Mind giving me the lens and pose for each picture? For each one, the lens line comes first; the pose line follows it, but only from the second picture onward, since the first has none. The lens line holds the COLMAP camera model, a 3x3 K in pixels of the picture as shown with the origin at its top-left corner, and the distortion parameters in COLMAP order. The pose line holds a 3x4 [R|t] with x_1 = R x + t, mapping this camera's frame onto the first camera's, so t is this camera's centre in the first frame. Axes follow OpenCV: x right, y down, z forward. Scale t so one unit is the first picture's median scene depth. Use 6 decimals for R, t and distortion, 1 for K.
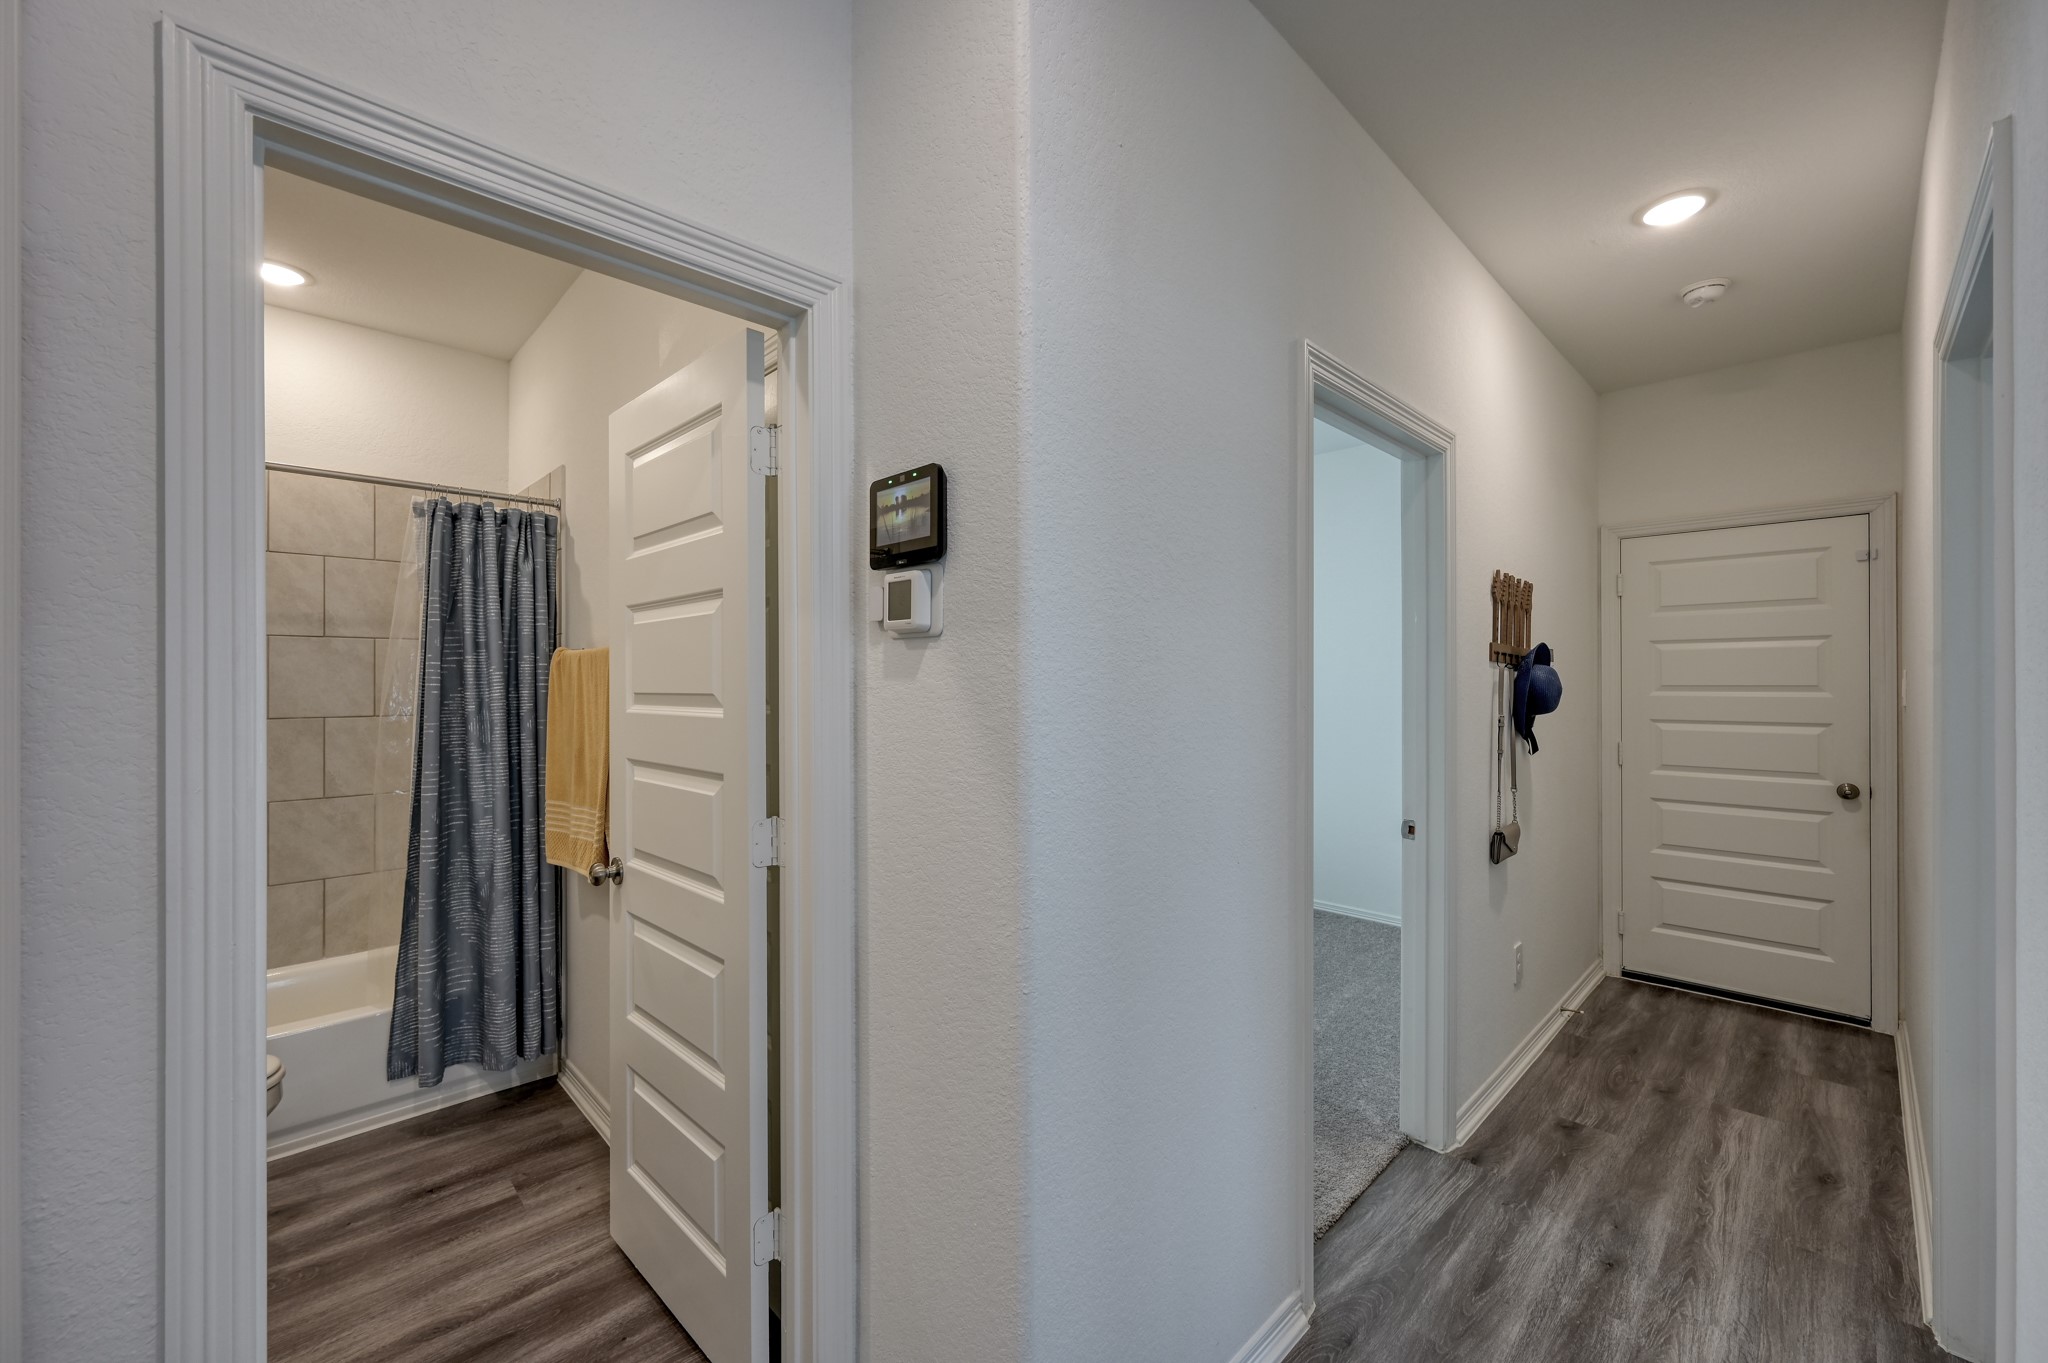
lens RADIAL K [[802.7, 0, 1024.0], [0, 802.7, 681.5], [0, 0, 1]] dist [-0.001790, 0.000092]
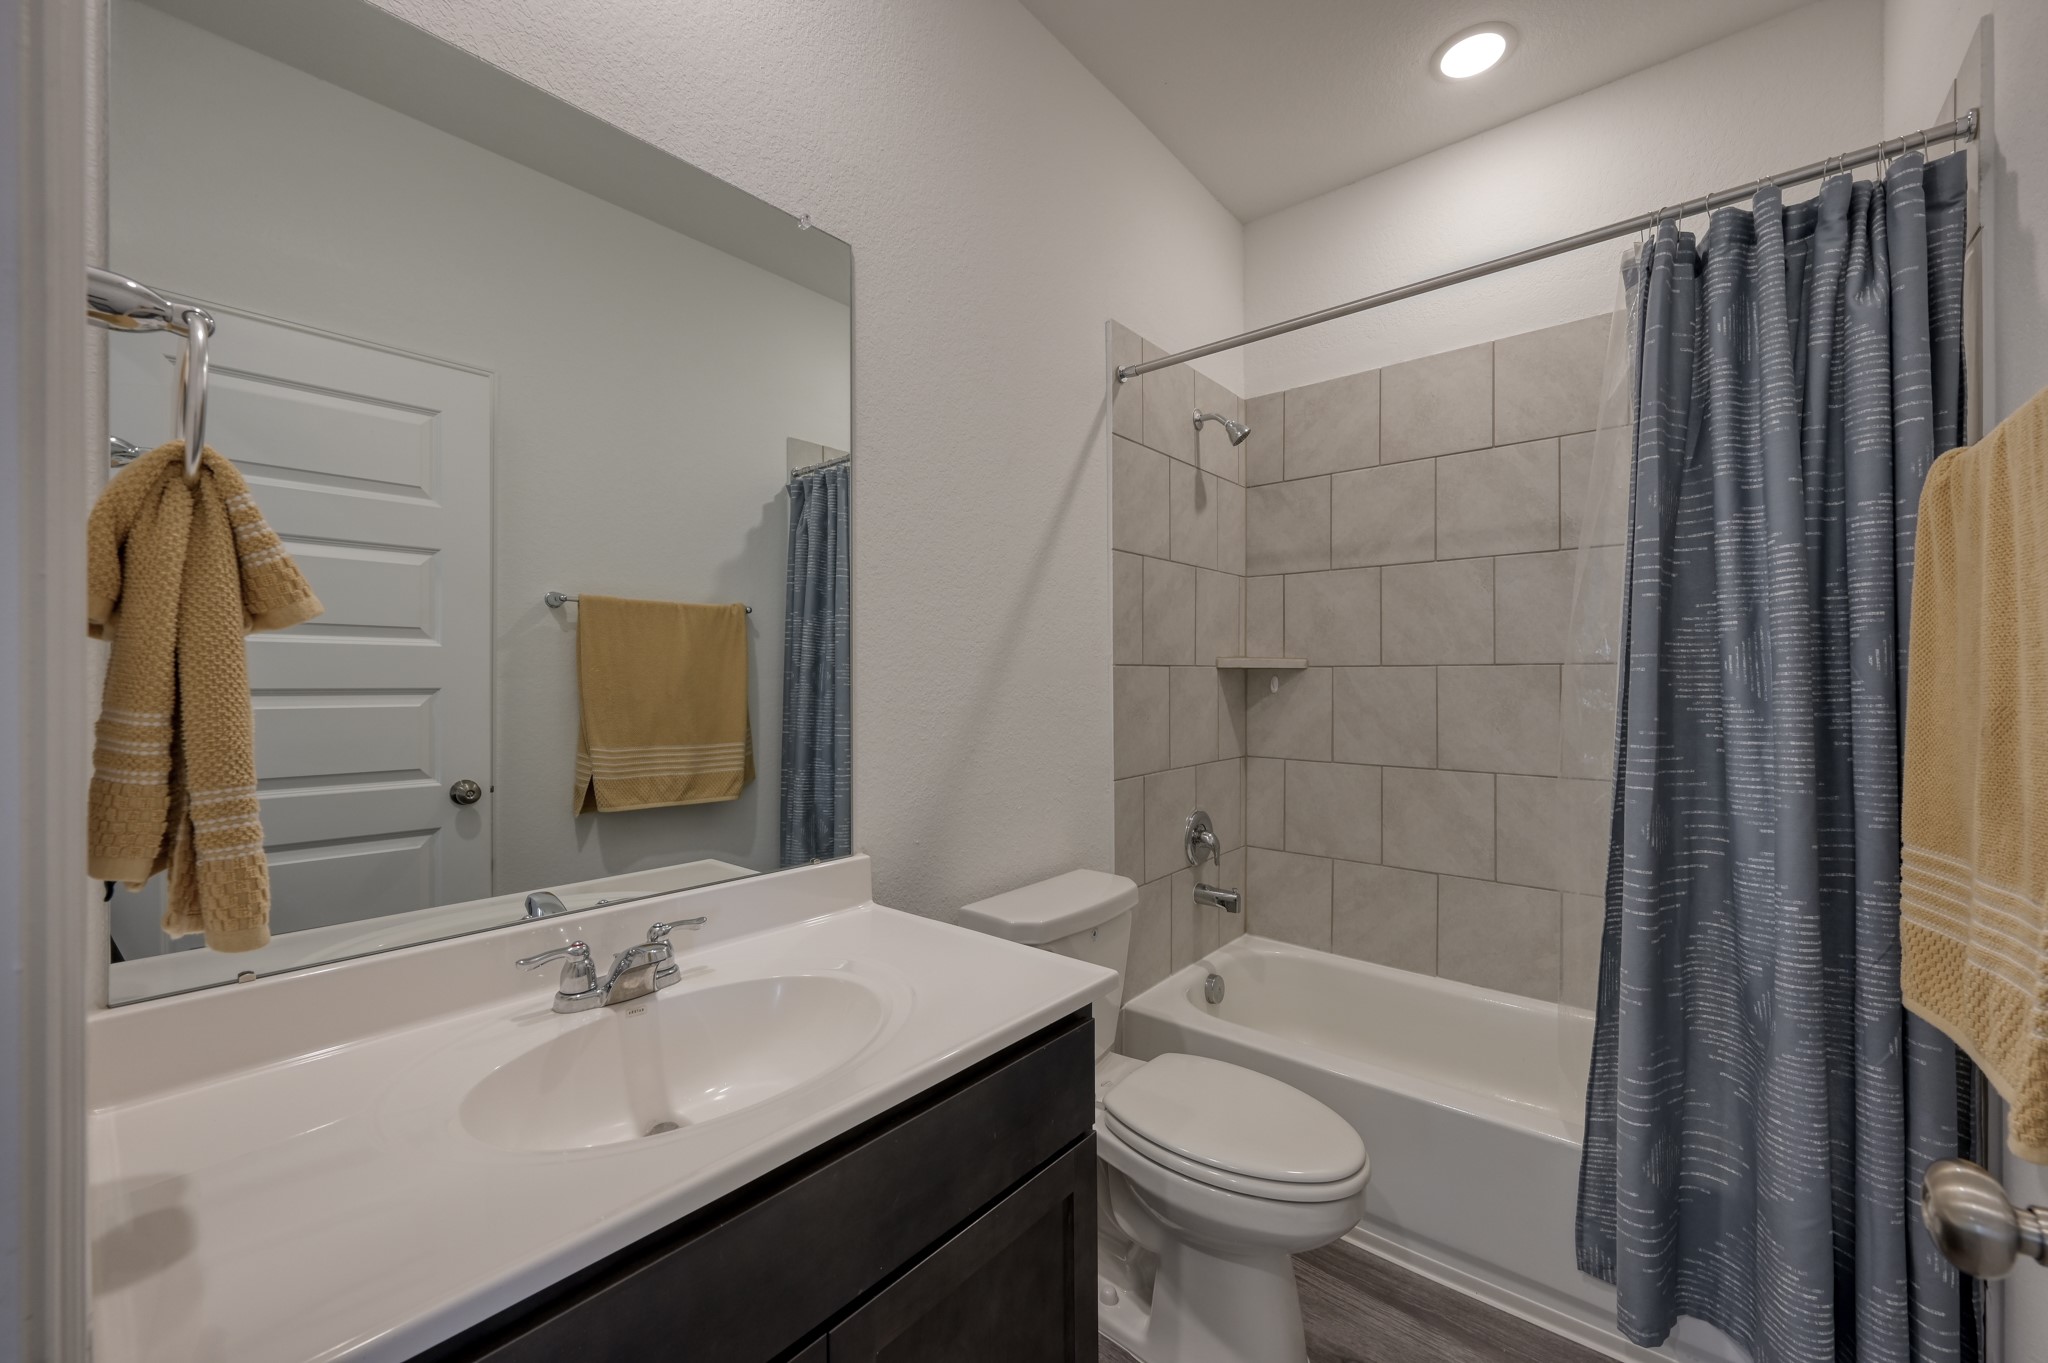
lens RADIAL K [[802.7, 0, 1024.0], [0, 802.7, 681.5], [0, 0, 1]] dist [-0.001790, 0.000092]
pose [[0.097038, 0.000482, -0.995281, -0.239014], [0.006159, 0.999980, 0.001085, 0.063538], [0.995262, -0.006235, 0.097033, 0.515896]]
